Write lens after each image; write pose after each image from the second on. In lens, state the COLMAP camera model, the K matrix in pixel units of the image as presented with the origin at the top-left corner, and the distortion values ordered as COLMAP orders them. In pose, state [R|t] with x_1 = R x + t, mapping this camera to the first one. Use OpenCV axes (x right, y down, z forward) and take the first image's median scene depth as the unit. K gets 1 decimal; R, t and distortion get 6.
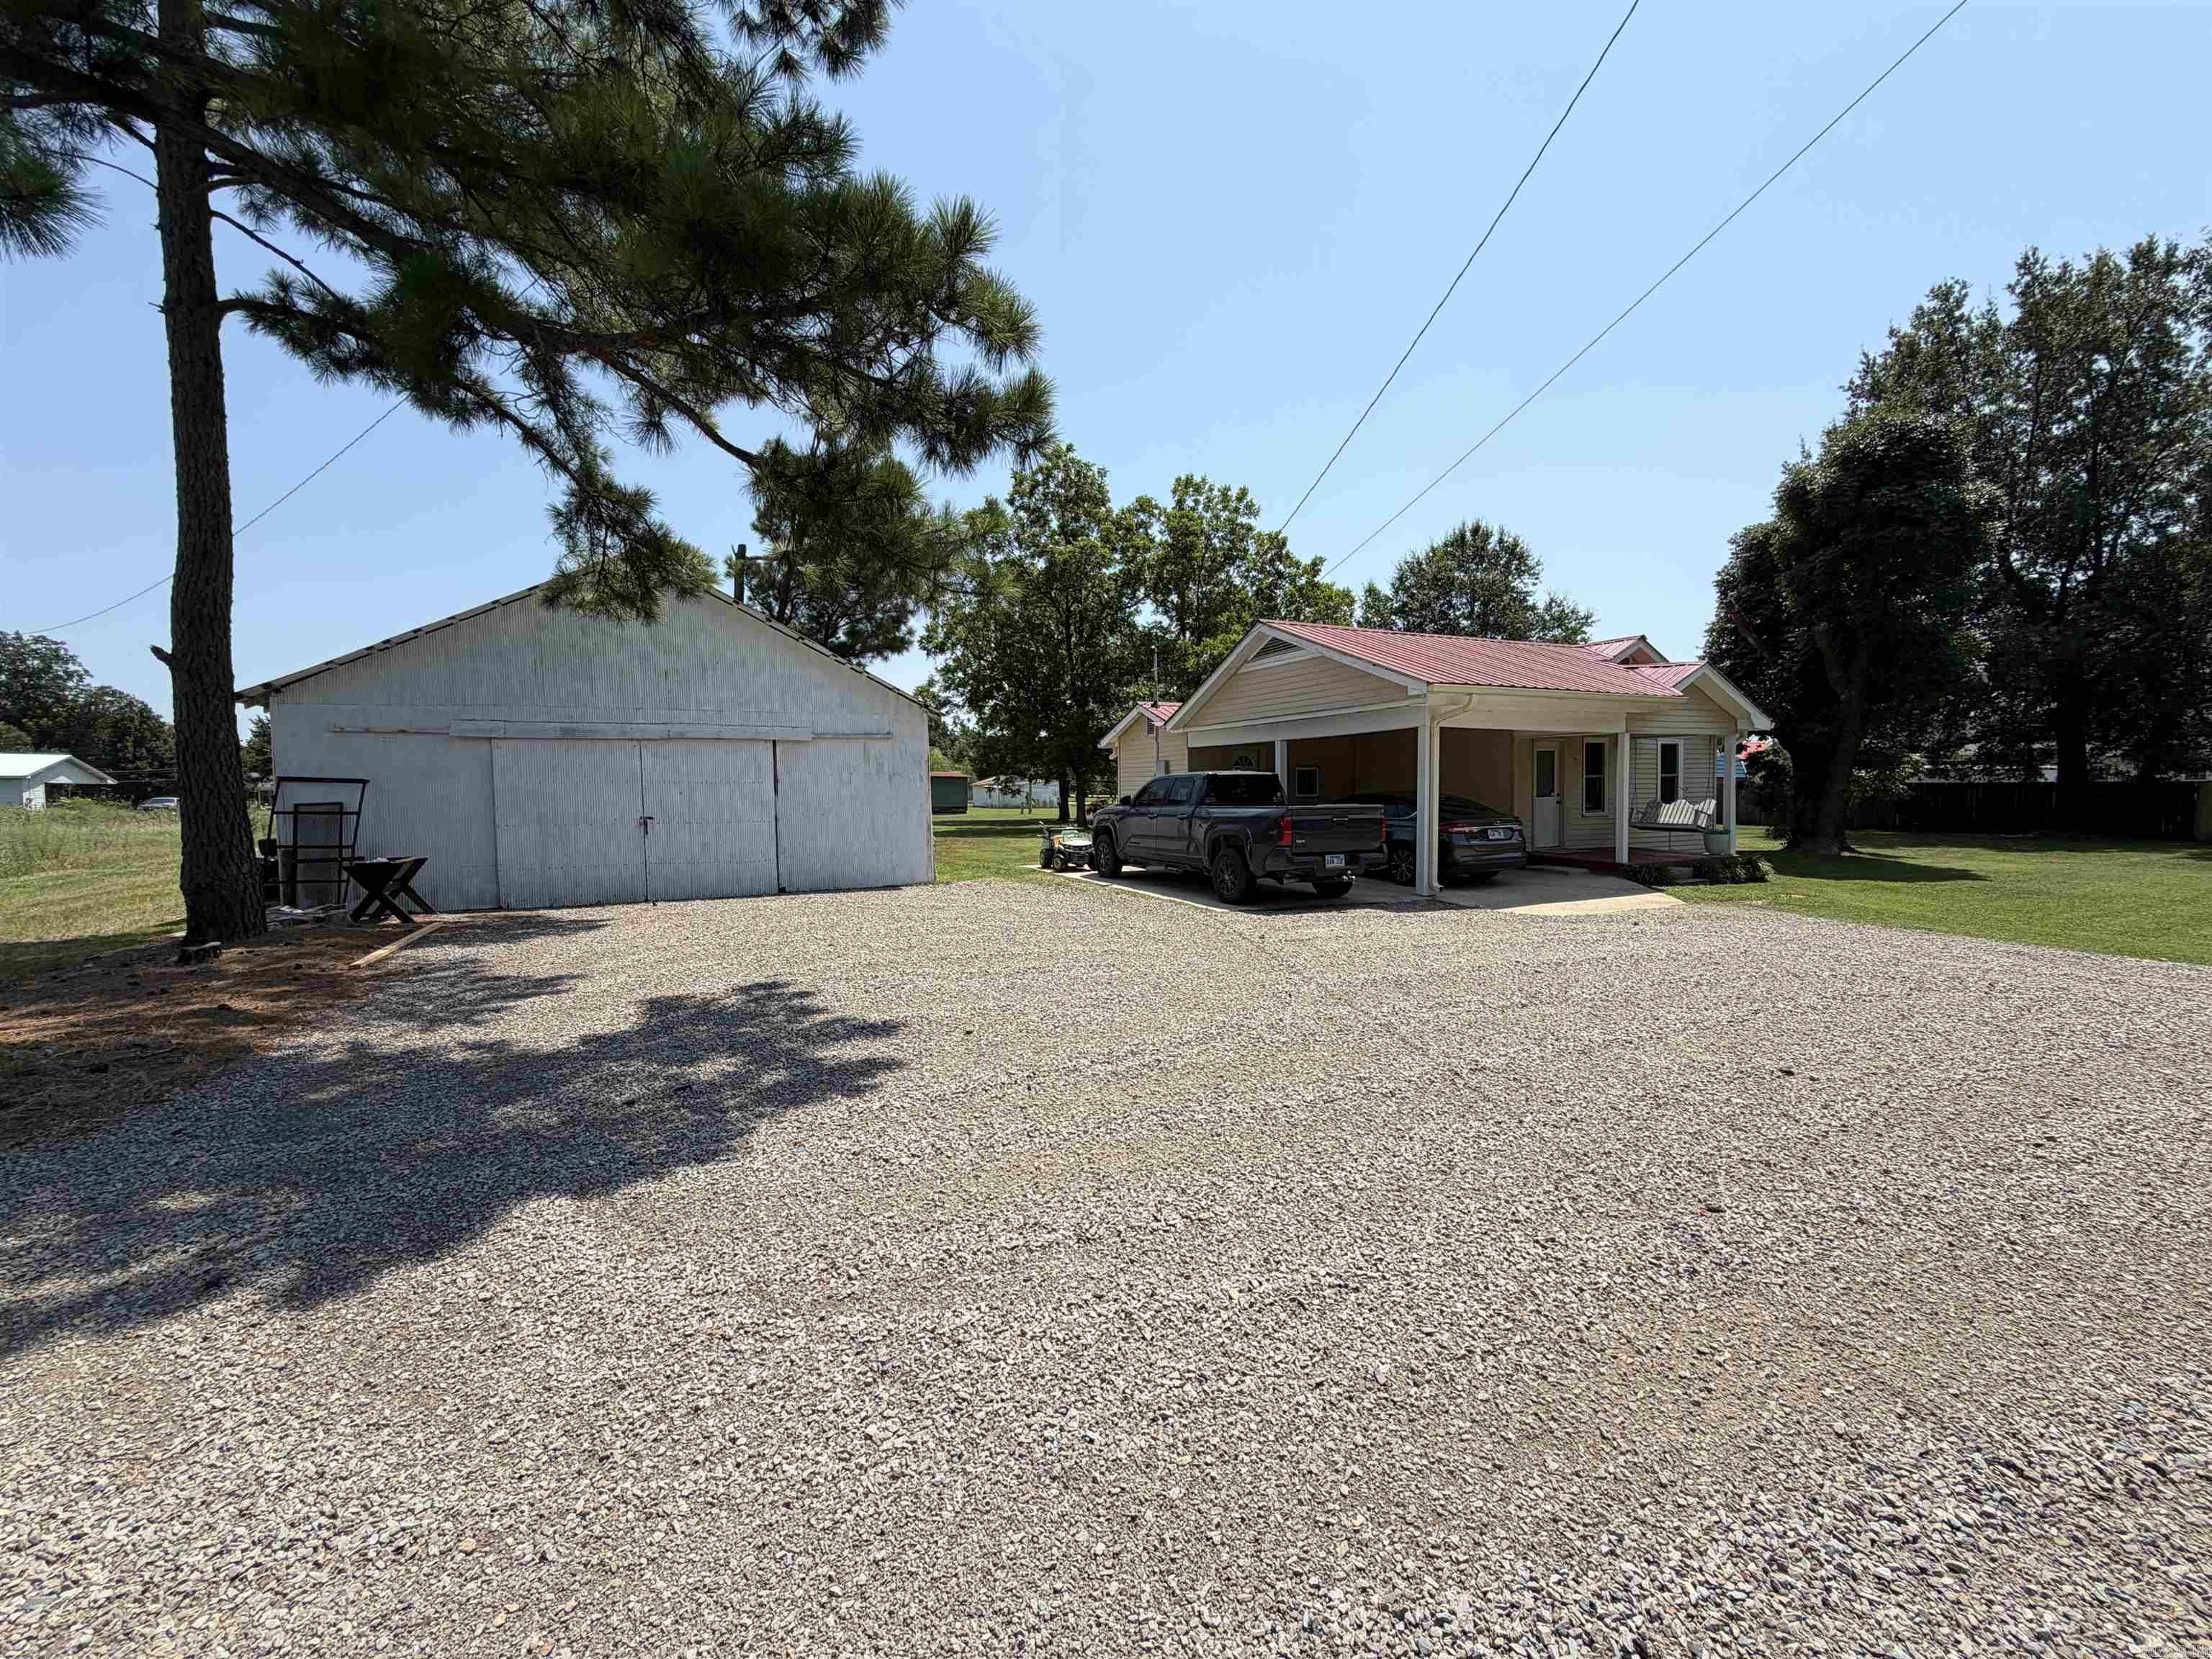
lens RADIAL K [[883.4, 0, 1100.6], [0, 883.4, 828.5], [0, 0, 1]] dist [0.000170, -0.000404]
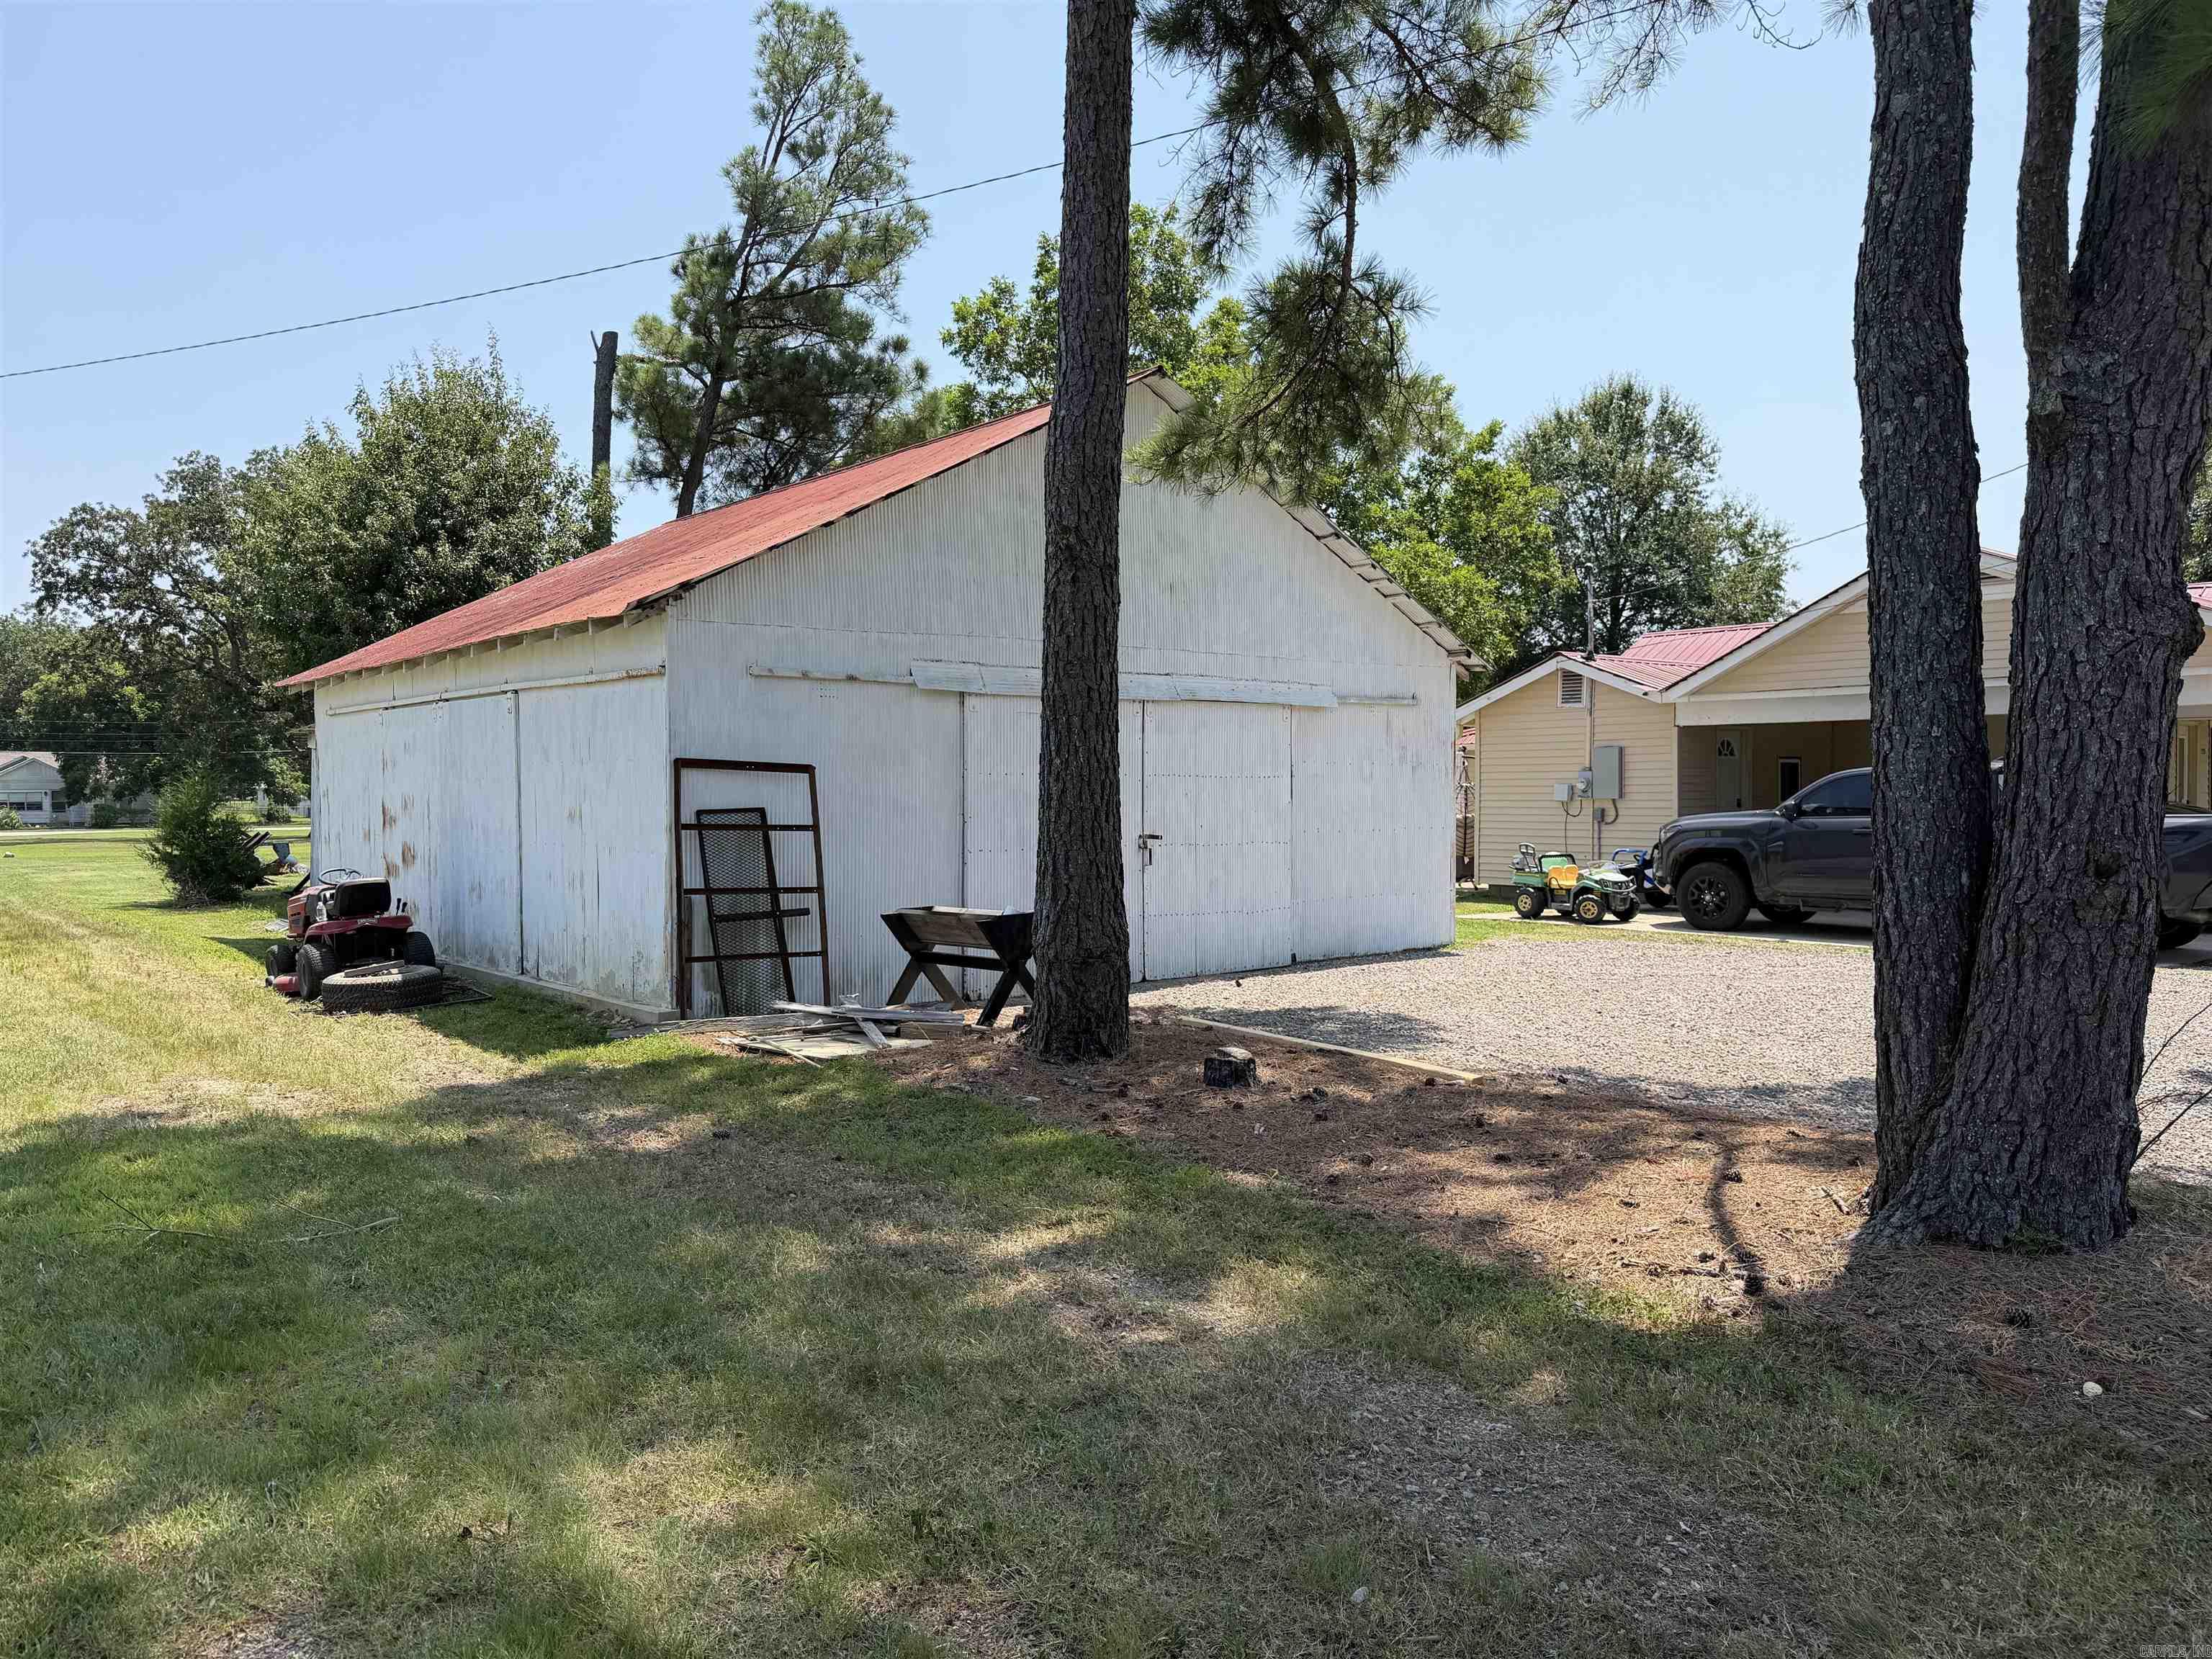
lens RADIAL K [[1561.7, 0, 1112.9], [0, 1561.7, 837.5], [0, 0, 1]] dist [-0.006138, -0.004291]
pose [[0.968636, -0.004137, 0.248451, -0.896071], [0.009078, 0.999783, -0.018746, 0.008457], [-0.248319, 0.020413, 0.968463, 0.026186]]
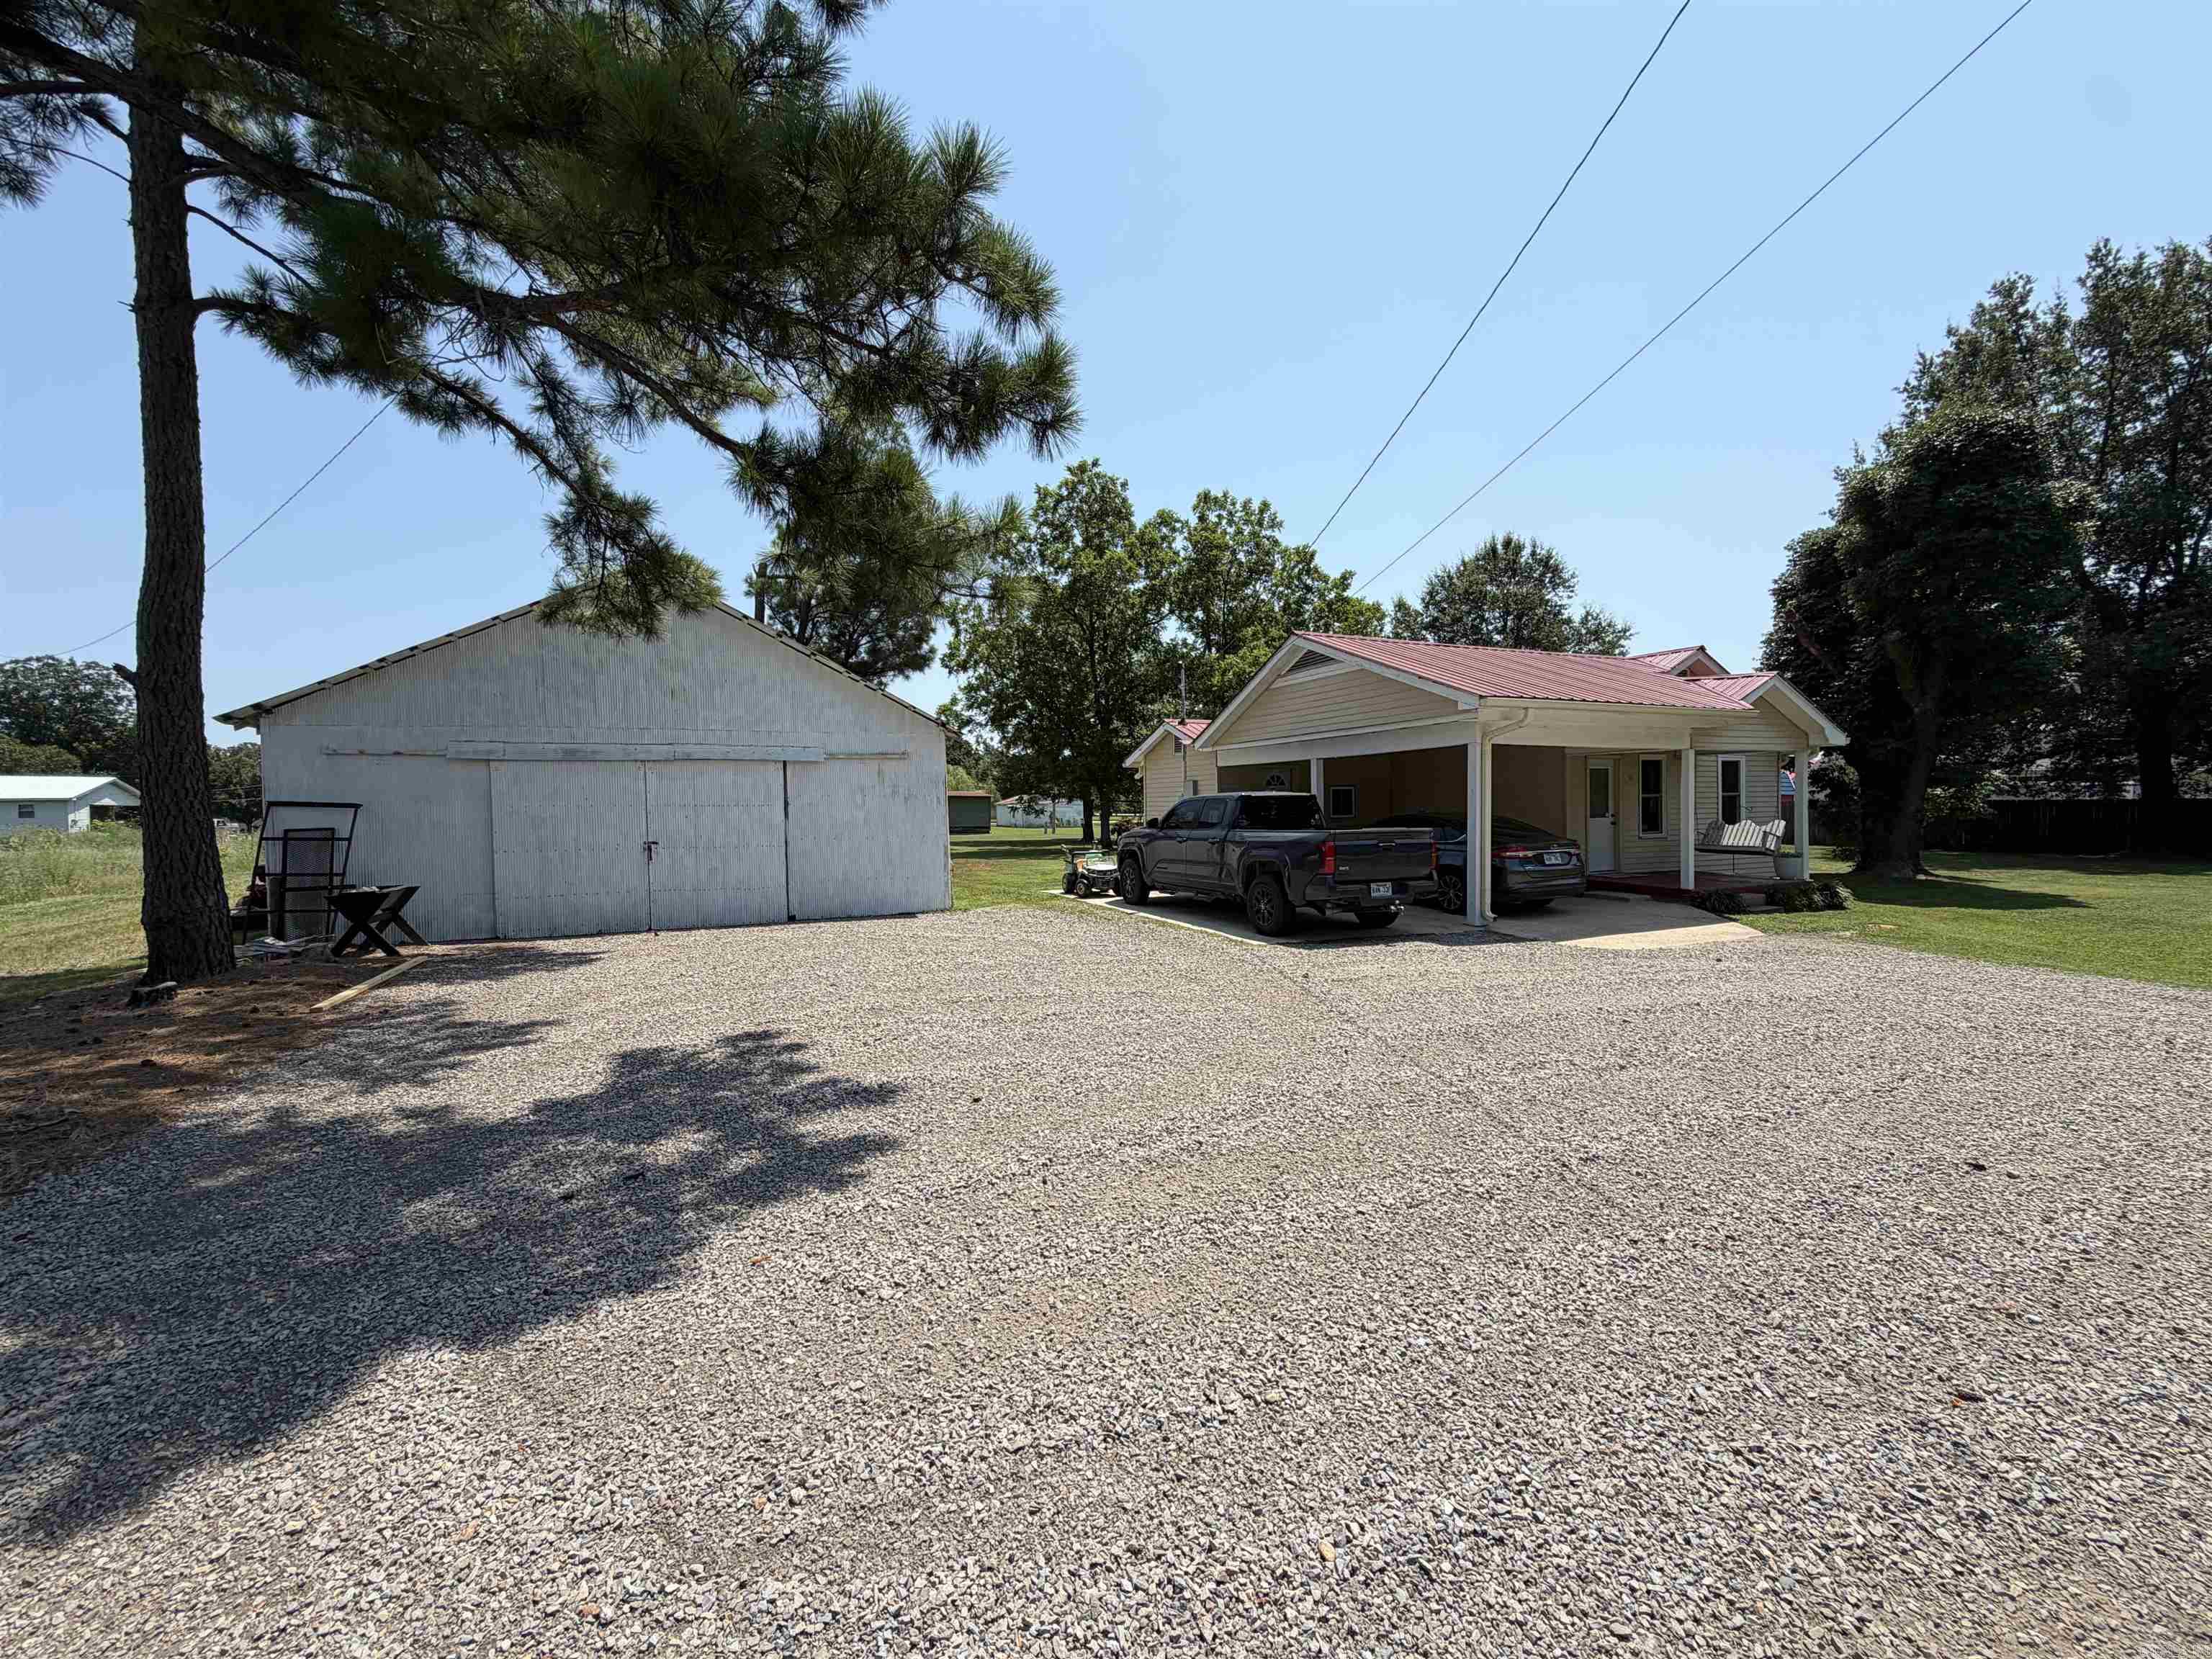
lens RADIAL K [[883.0, 0, 1100.1], [0, 883.0, 829.0], [0, 0, 1]] dist [0.000341, -0.000226]
pose [[0.999611, -0.001851, -0.027818, -0.002126], [0.001291, 0.999796, -0.020166, -0.007865], [0.027850, 0.020123, 0.999410, 0.067010]]
